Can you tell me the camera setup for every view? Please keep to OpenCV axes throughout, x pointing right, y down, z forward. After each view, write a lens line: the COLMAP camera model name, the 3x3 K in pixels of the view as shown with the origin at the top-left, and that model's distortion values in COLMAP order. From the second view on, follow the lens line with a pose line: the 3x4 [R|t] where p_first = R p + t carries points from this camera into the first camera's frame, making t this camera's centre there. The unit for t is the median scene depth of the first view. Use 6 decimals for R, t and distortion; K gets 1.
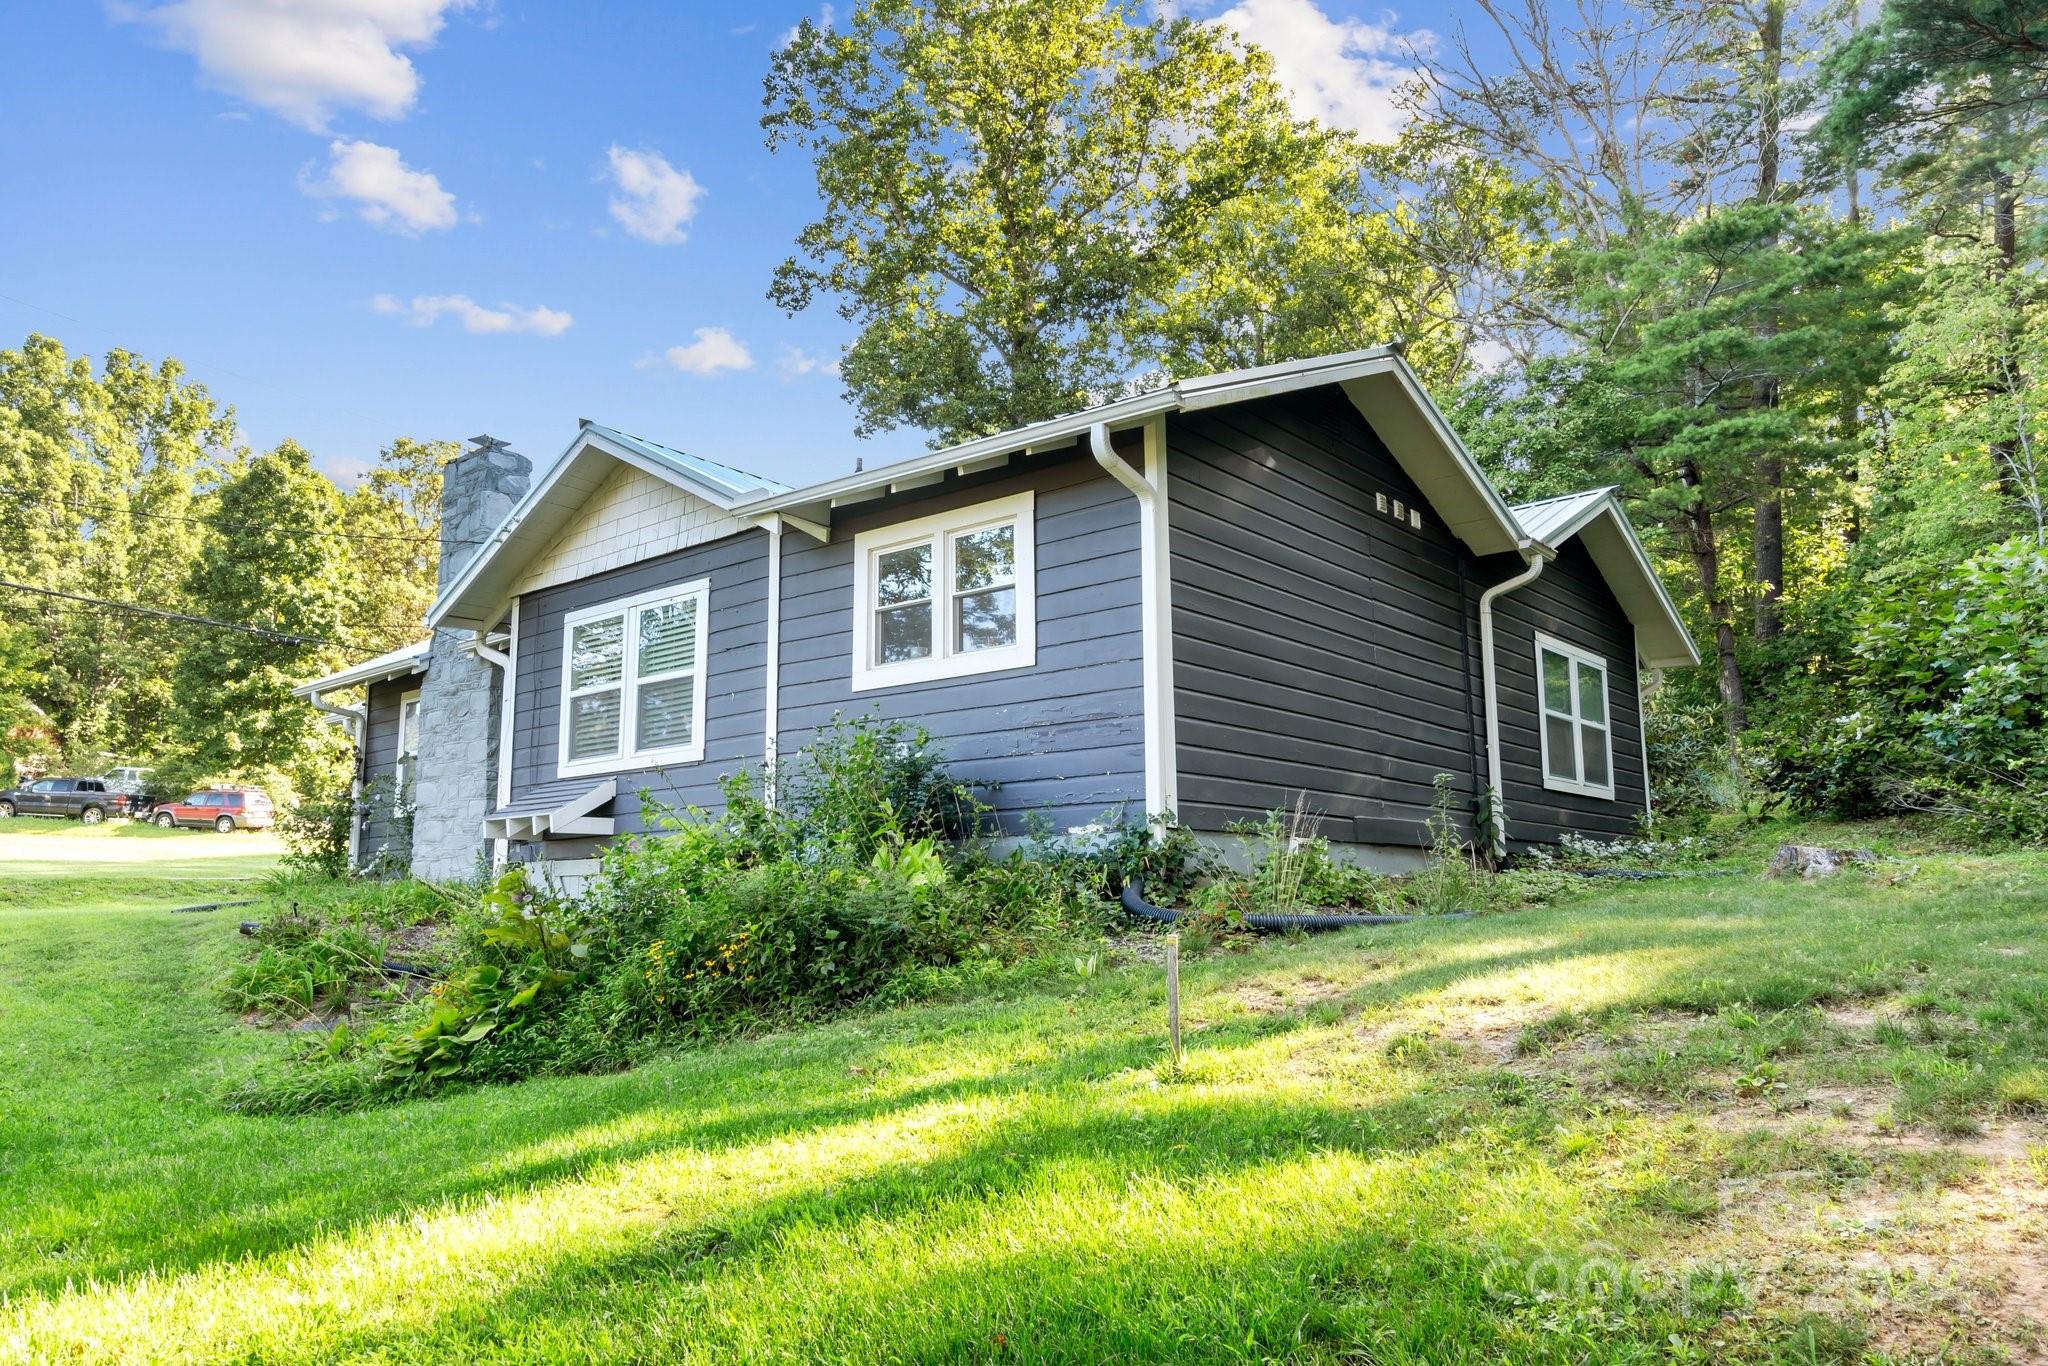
lens RADIAL K [[1433.6, 0, 1021.0], [0, 1433.6, 674.5], [0, 0, 1]] dist [-0.000879, -0.004255]
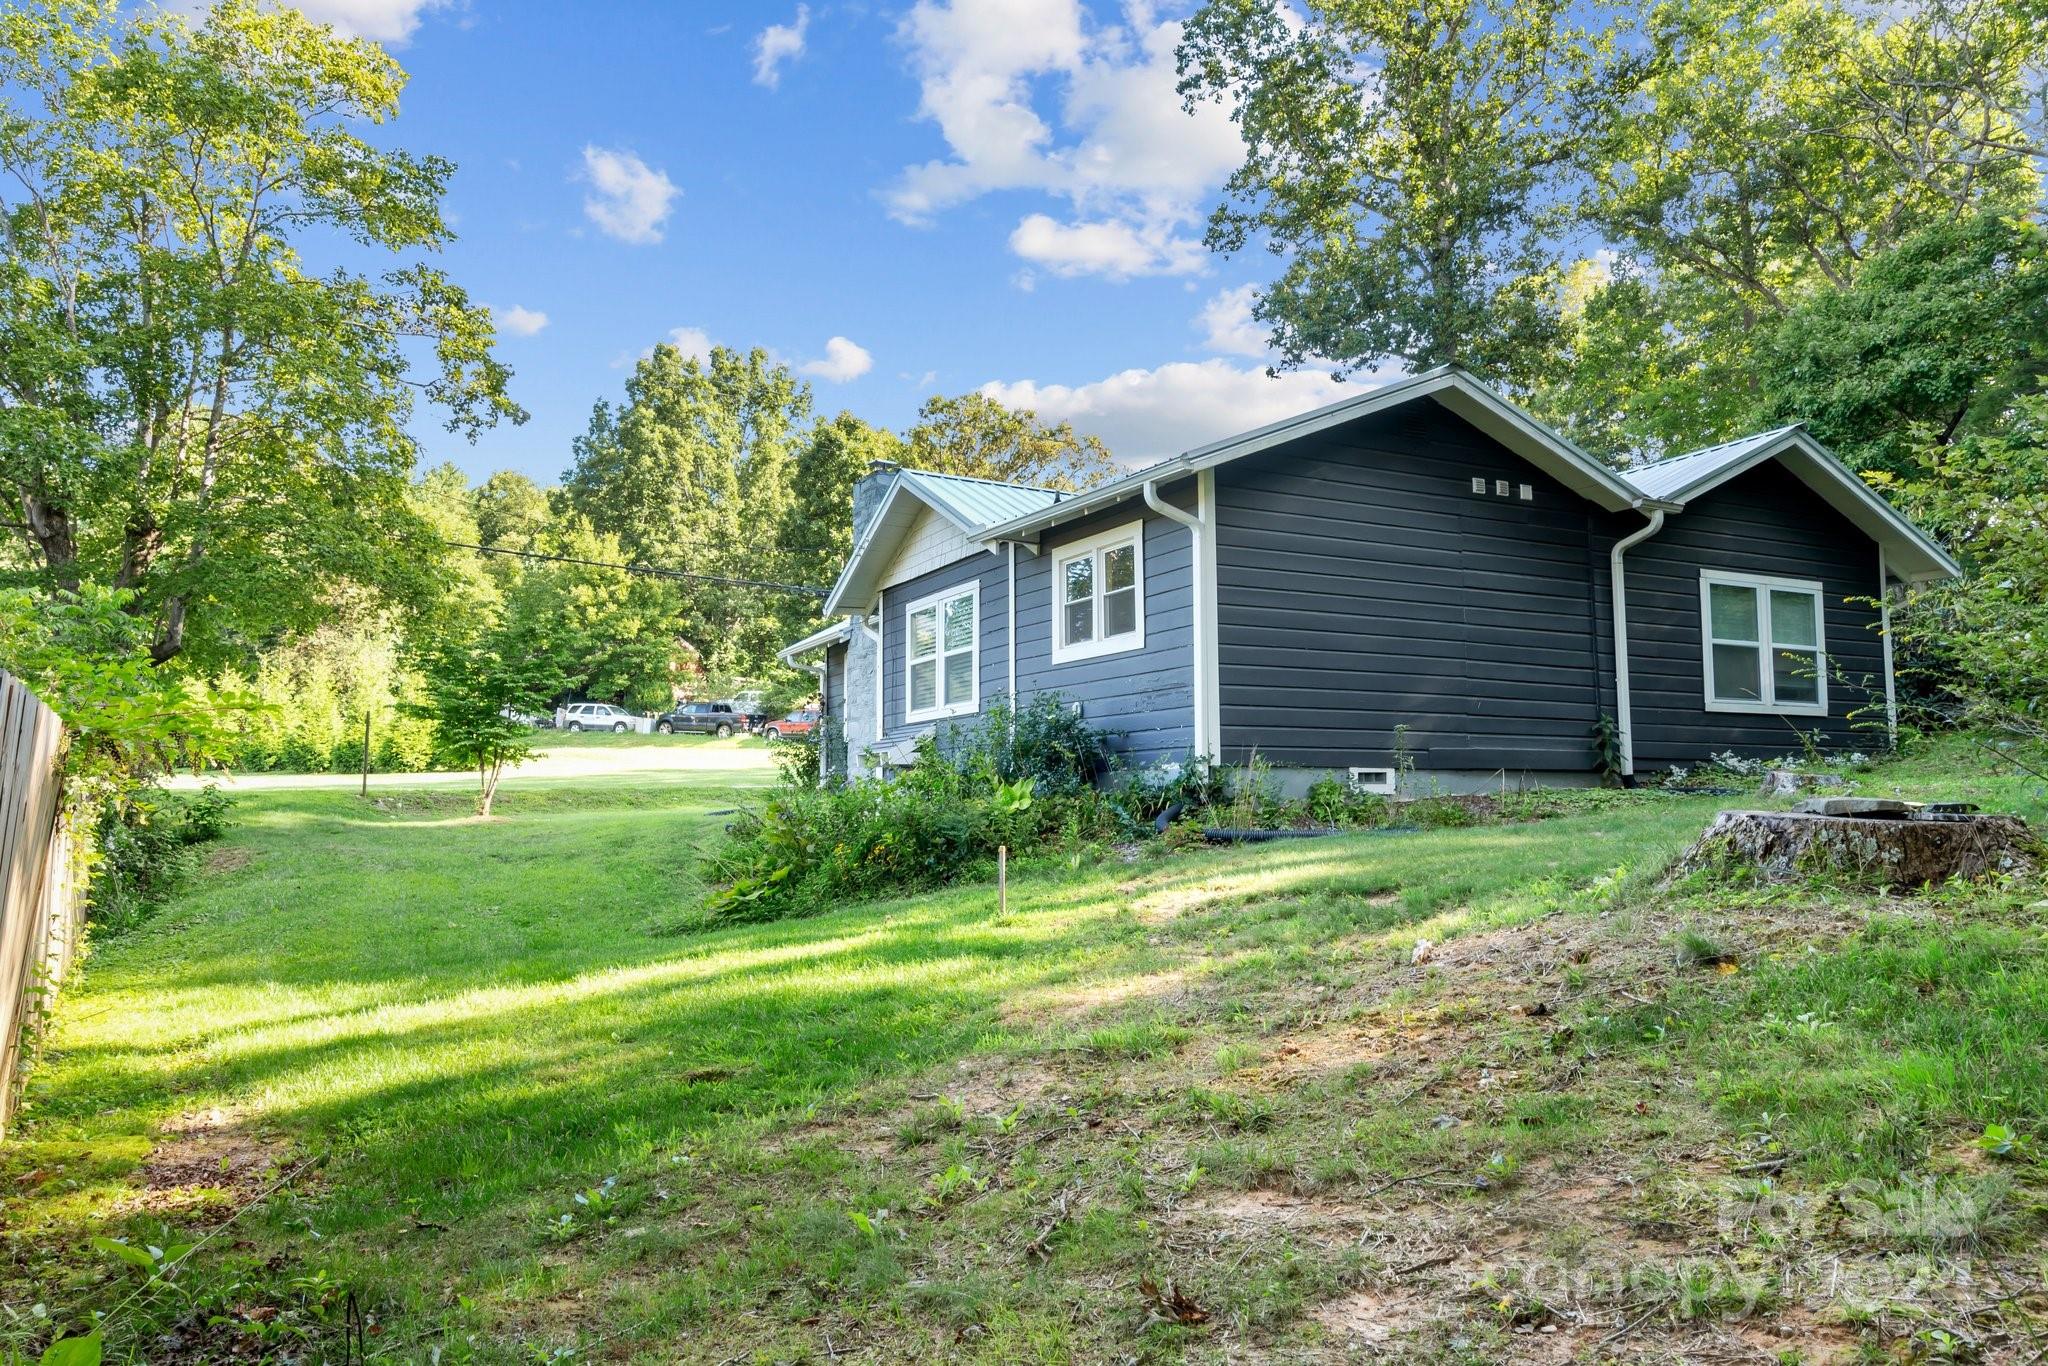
lens RADIAL K [[1433.6, 0, 1025.7], [0, 1433.6, 688.0], [0, 0, 1]] dist [-0.000879, -0.004255]
pose [[0.924287, -0.031365, -0.380407, 0.109962], [0.063412, 0.995387, 0.072003, -0.019128], [0.376394, -0.090674, 0.922012, -0.084283]]
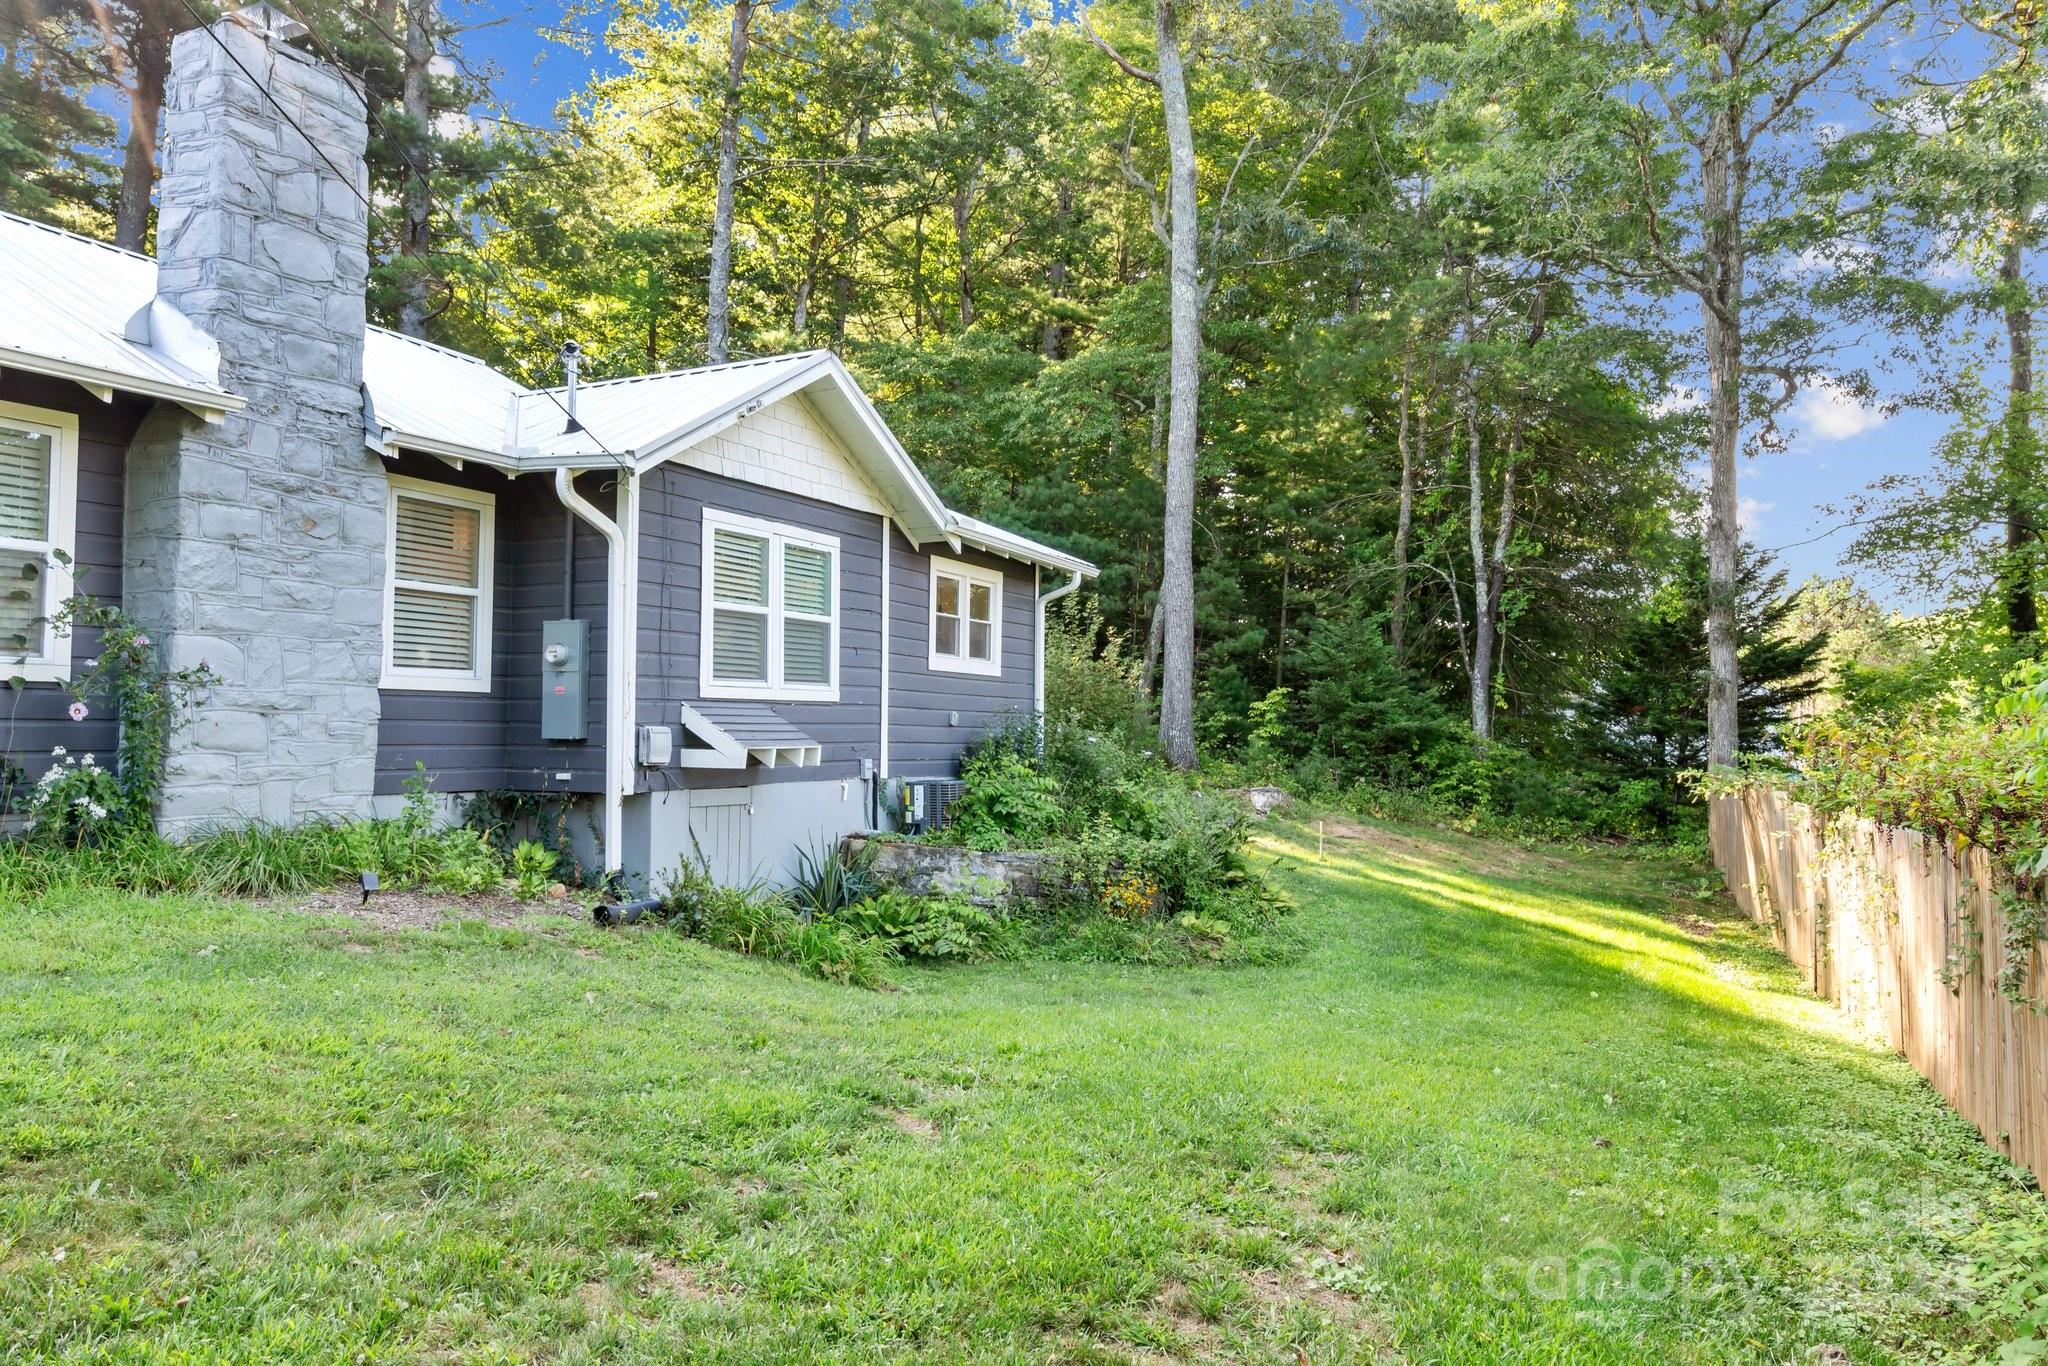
lens RADIAL K [[1433.6, 0, 1023.8], [0, 1433.6, 674.7], [0, 0, 1]] dist [-0.000879, -0.004255]
pose [[-0.274828, 0.043952, 0.960488, -0.421996], [-0.165966, 0.981792, -0.092415, 0.037168], [-0.947061, -0.184806, -0.262530, 0.360670]]
